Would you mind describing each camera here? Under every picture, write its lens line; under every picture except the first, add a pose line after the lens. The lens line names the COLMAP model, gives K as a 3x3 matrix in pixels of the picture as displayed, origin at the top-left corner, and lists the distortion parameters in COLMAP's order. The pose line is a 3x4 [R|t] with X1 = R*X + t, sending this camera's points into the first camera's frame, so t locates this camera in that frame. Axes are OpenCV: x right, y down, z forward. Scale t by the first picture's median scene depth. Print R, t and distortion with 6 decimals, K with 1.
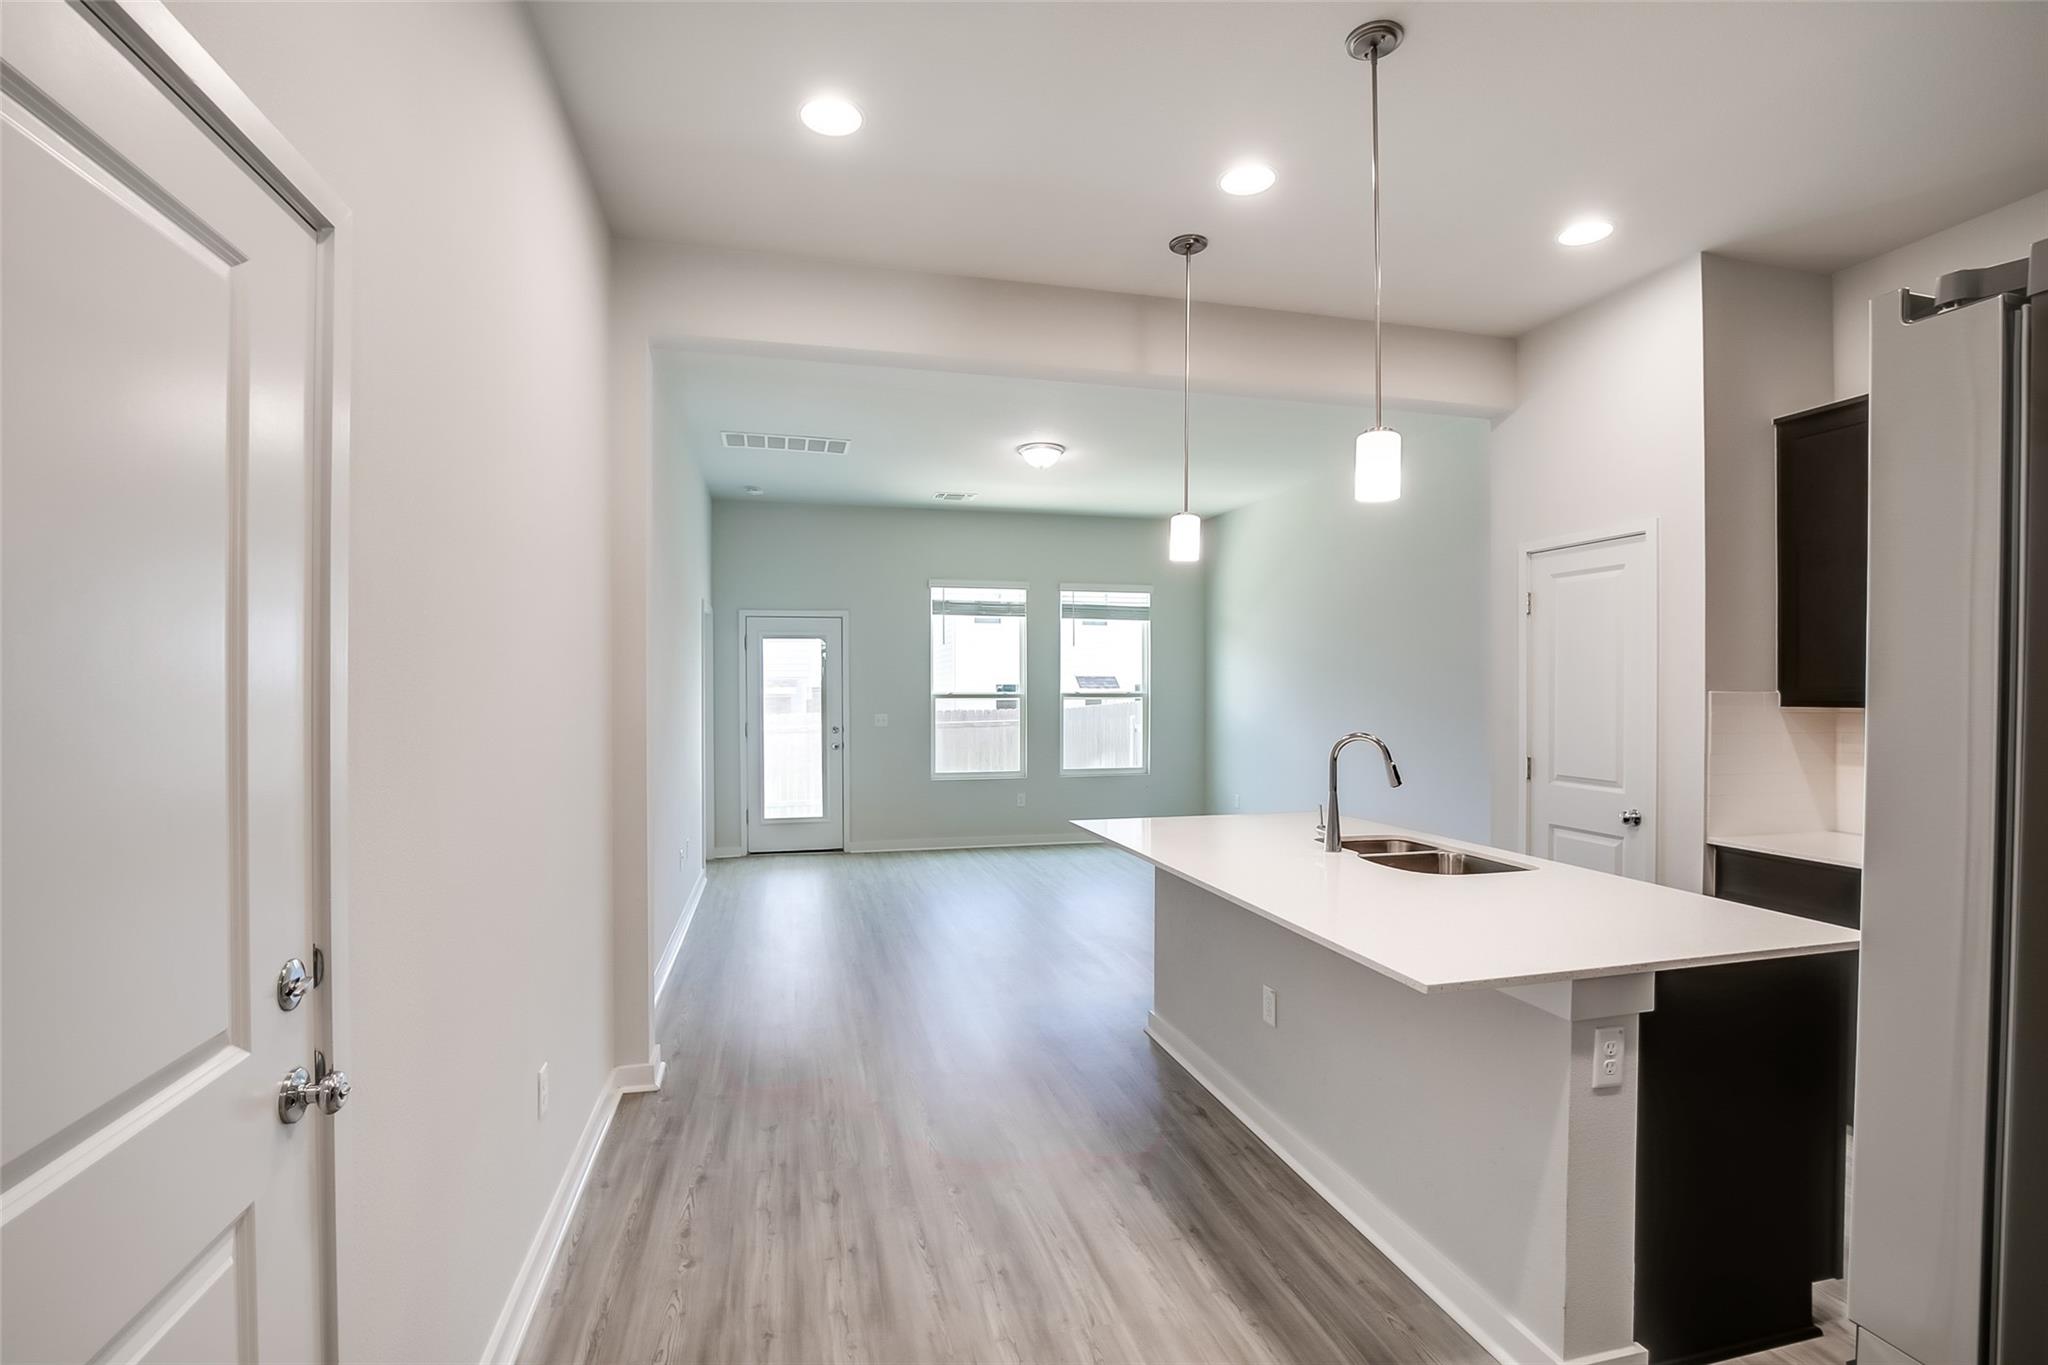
lens RADIAL K [[945.8, 0, 1032.6], [0, 945.8, 687.5], [0, 0, 1]] dist [-0.039272, 0.008093]
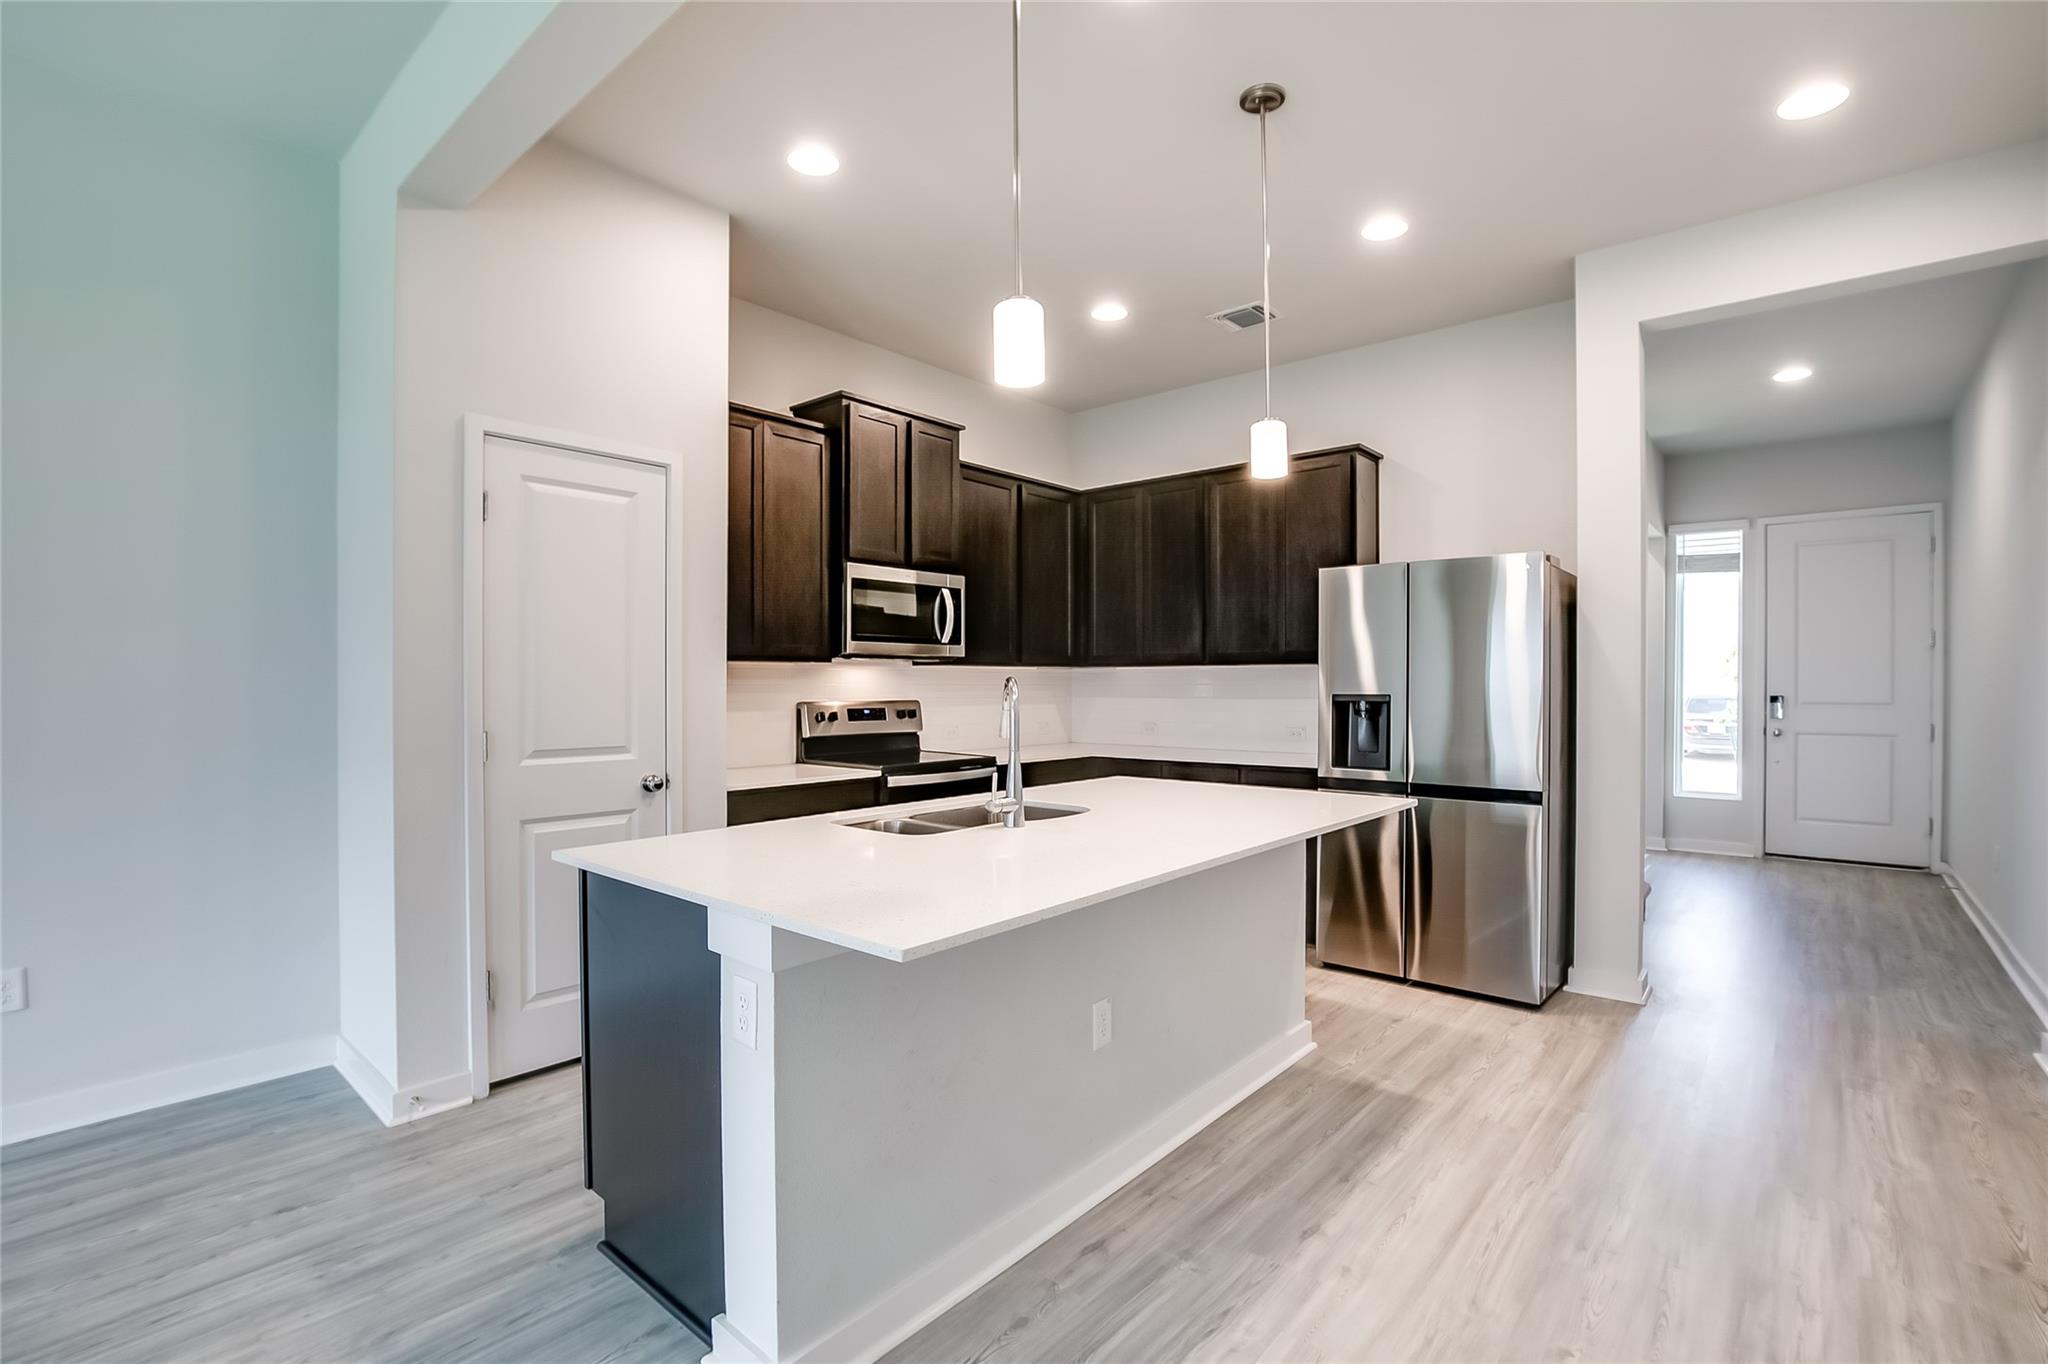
lens RADIAL K [[945.8, 0, 1015.0], [0, 945.8, 685.2], [0, 0, 1]] dist [-0.039272, 0.008093]
pose [[-0.565220, -0.003453, 0.824933, -0.130770], [-0.000253, 0.999992, 0.004013, 0.019842], [-0.824940, 0.002060, -0.565217, 0.556338]]
